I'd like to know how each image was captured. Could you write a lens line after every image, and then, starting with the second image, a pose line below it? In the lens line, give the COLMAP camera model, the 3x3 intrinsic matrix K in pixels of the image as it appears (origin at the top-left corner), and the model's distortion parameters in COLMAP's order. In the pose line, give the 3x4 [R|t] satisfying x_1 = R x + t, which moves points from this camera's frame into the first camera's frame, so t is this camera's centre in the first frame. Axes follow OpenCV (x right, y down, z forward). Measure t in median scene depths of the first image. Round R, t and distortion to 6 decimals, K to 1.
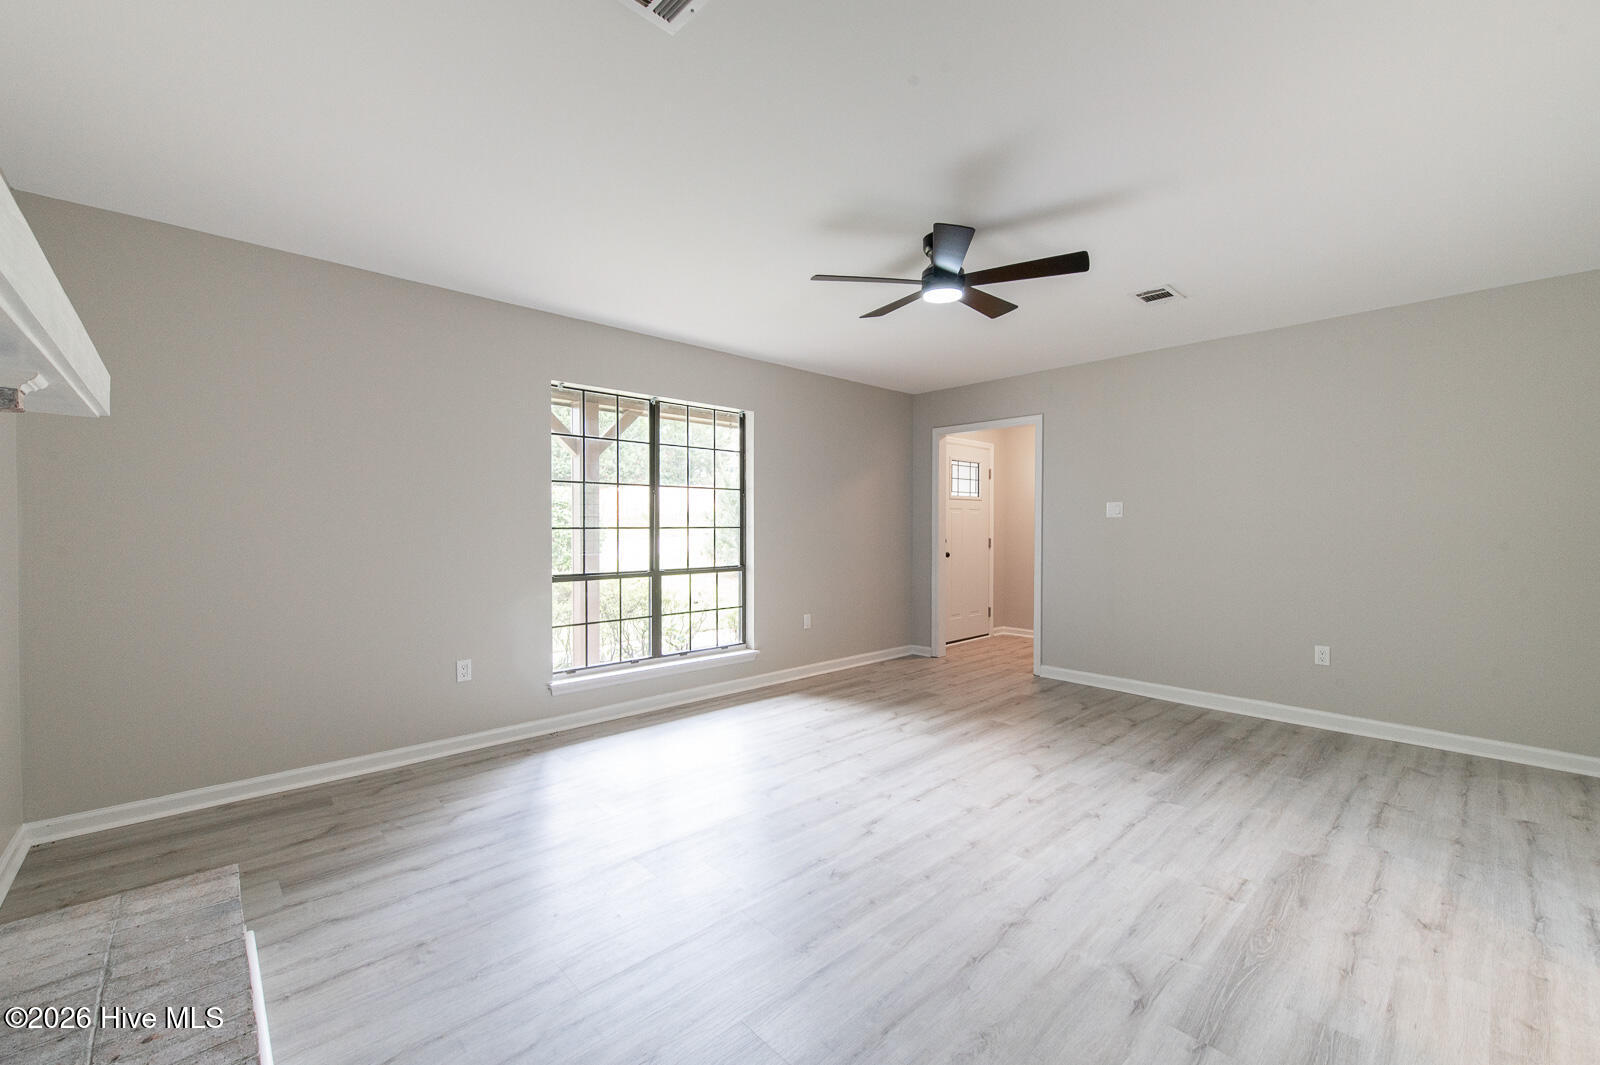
lens RADIAL K [[656.8, 0, 800.0], [0, 656.8, 532.5], [0, 0, 1]] dist [0.000160, 0.000001]
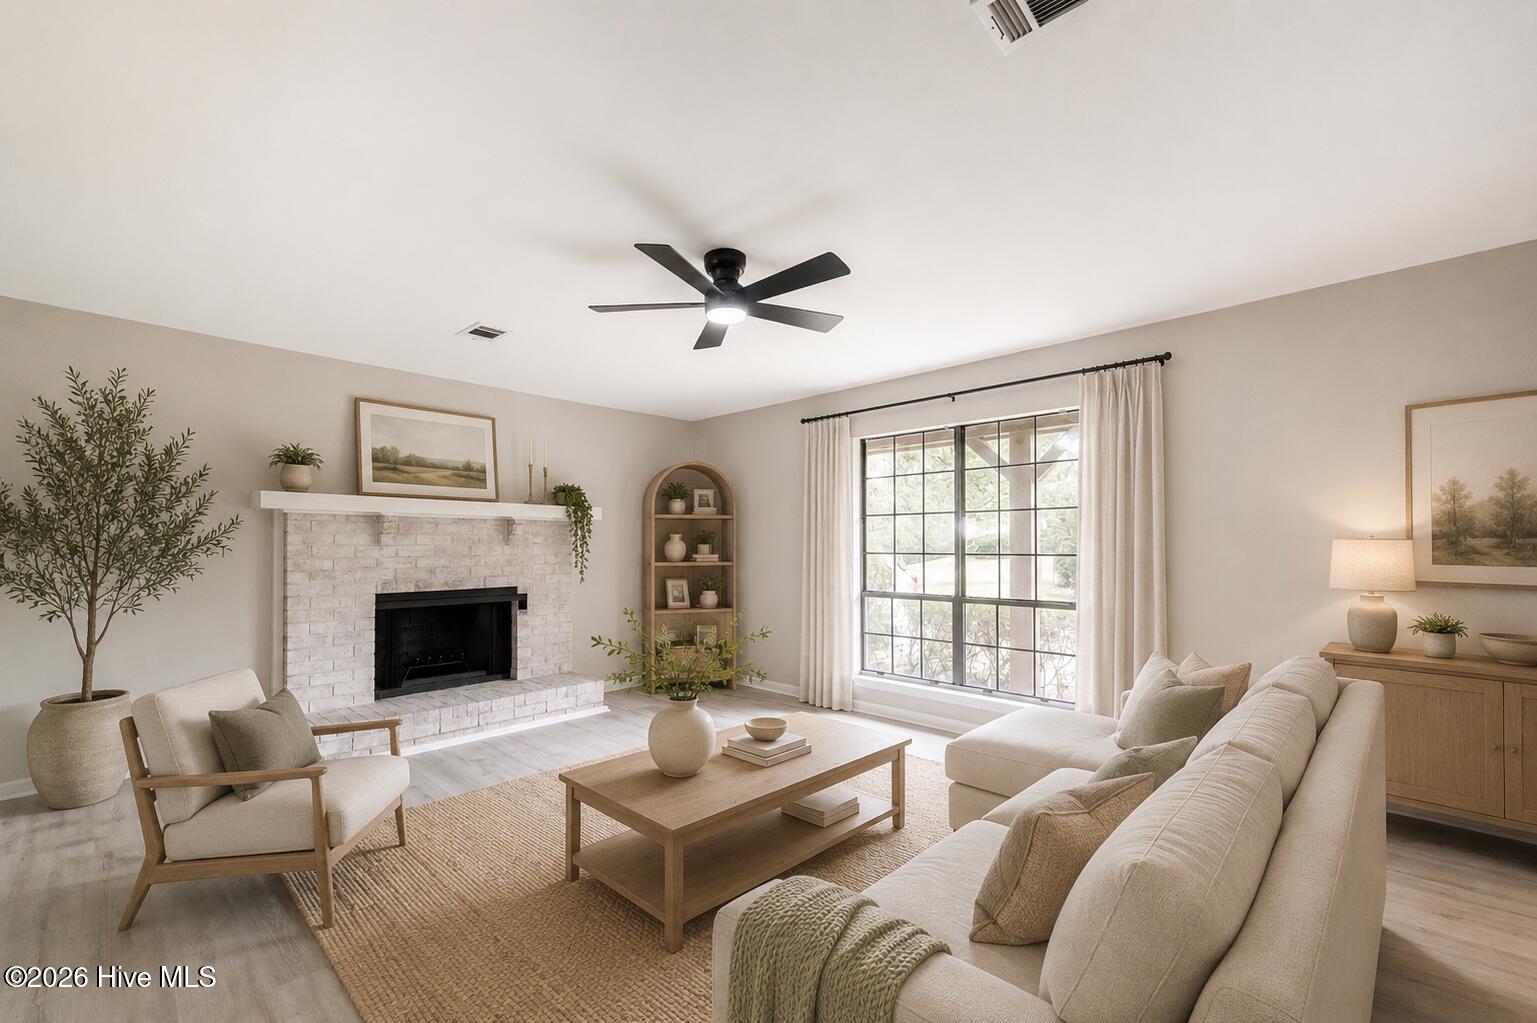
lens RADIAL K [[653.8, 0, 769.8], [0, 653.8, 543.6], [0, 0, 1]] dist [-0.000145, -0.000005]
pose [[0.051297, -0.005887, -0.998666, 0.752248], [-0.011044, 0.999918, -0.006462, -0.013561], [0.998622, 0.011361, 0.051228, 0.661726]]
